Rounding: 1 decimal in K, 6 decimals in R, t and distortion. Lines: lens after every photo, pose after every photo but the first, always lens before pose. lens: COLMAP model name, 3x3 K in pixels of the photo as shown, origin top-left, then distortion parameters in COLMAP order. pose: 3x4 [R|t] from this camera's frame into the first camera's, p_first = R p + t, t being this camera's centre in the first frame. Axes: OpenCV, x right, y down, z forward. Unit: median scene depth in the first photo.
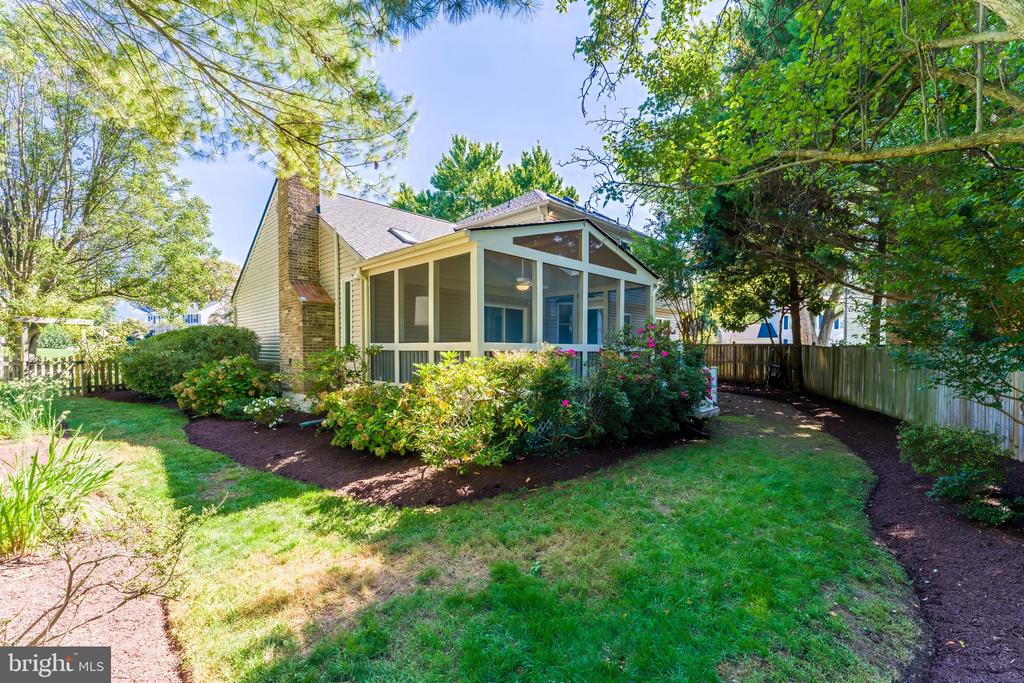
lens RADIAL K [[434.7, 0, 511.3], [0, 434.7, 358.2], [0, 0, 1]] dist [-0.000306, -0.000092]
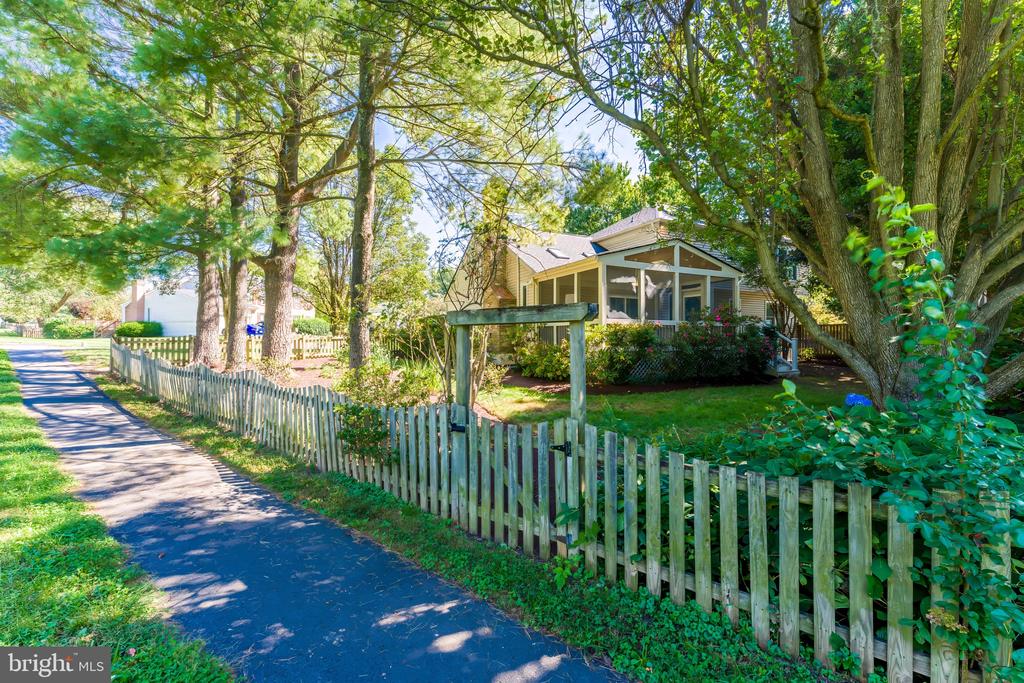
lens RADIAL K [[410.3, 0, 512.0], [0, 410.3, 341.5], [0, 0, 1]] dist [-0.000734, -0.000128]
pose [[0.948057, -0.001548, -0.318096, 0.072049], [-0.002670, 0.999914, -0.012822, 0.054531], [0.318088, 0.013005, 0.947972, -0.478401]]
